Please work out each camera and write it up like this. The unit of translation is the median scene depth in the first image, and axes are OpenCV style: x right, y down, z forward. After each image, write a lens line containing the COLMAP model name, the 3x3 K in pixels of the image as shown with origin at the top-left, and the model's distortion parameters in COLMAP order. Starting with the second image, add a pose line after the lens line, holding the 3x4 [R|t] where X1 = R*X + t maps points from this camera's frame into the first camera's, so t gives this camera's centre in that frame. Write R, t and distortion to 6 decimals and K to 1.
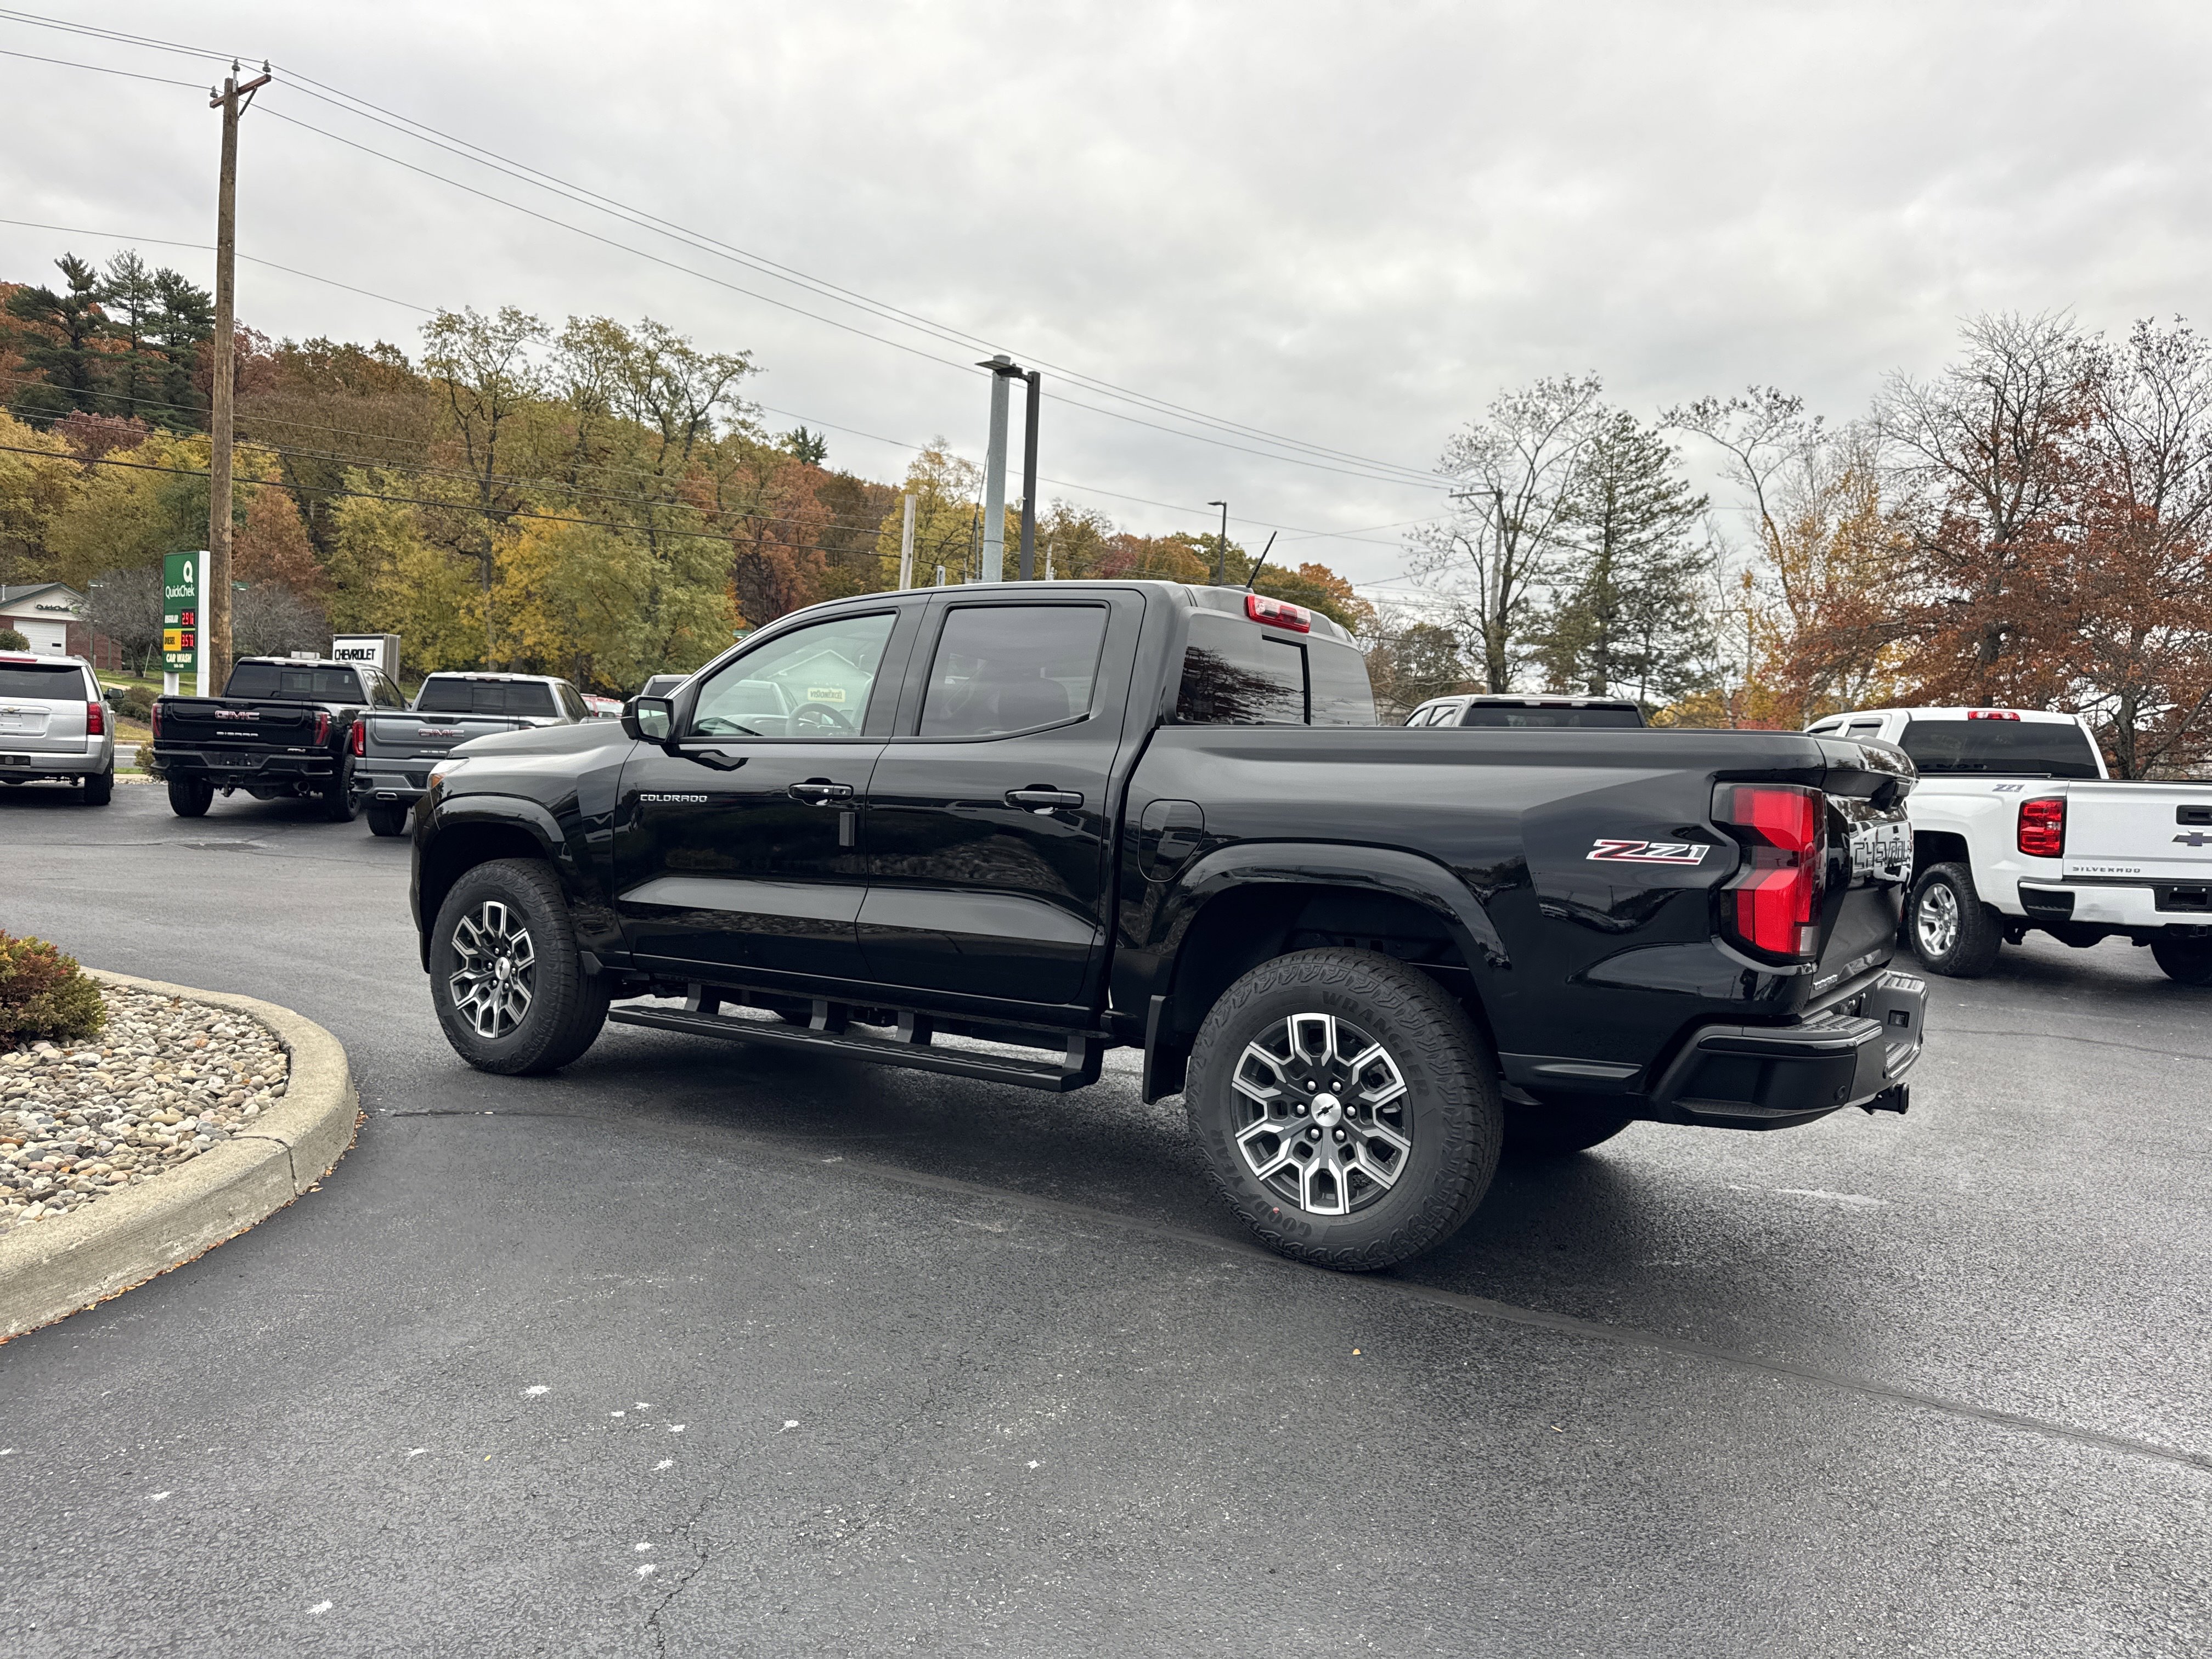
lens RADIAL K [[1561.5, 0, 1119.9], [0, 1561.5, 819.9], [0, 0, 1]] dist [0.100857, -0.125029]
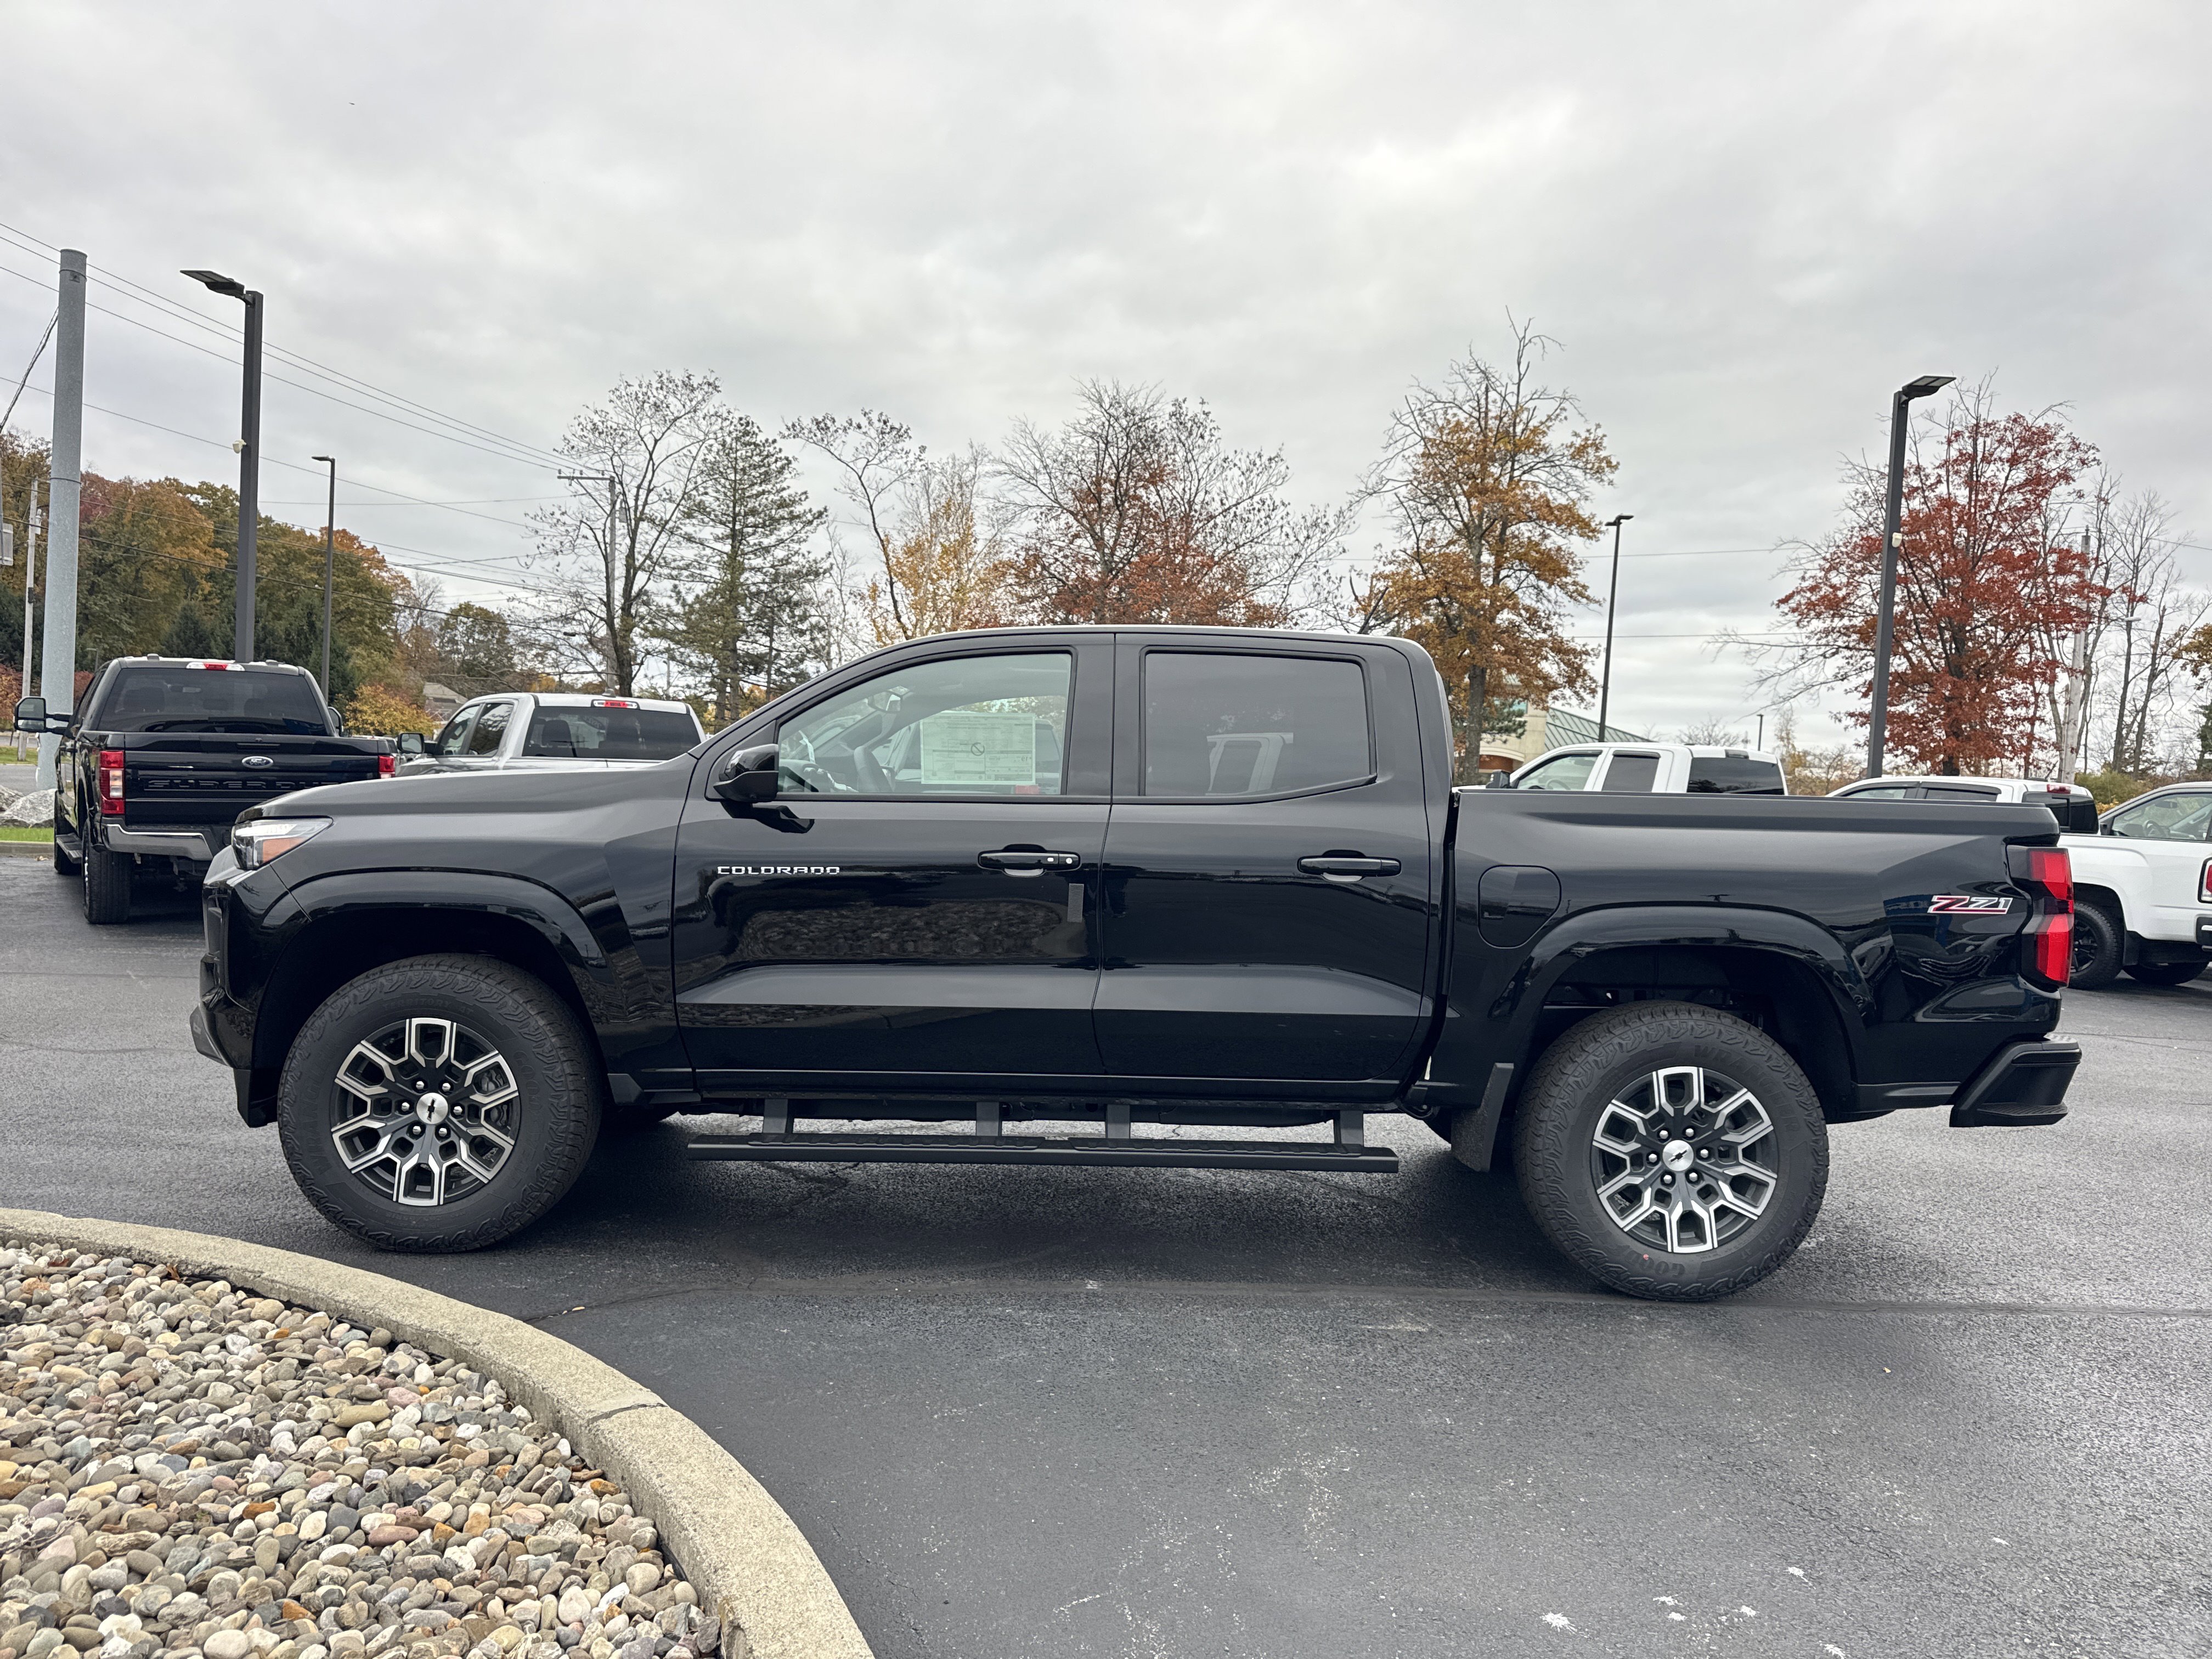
lens RADIAL K [[1563.7, 0, 1074.2], [0, 1563.7, 833.2], [0, 0, 1]] dist [0.069537, -0.072907]
pose [[0.824514, -0.024024, 0.565331, -0.100467], [0.014728, 0.999671, 0.021001, -0.007749], [-0.565649, -0.008989, 0.824597, 0.043498]]
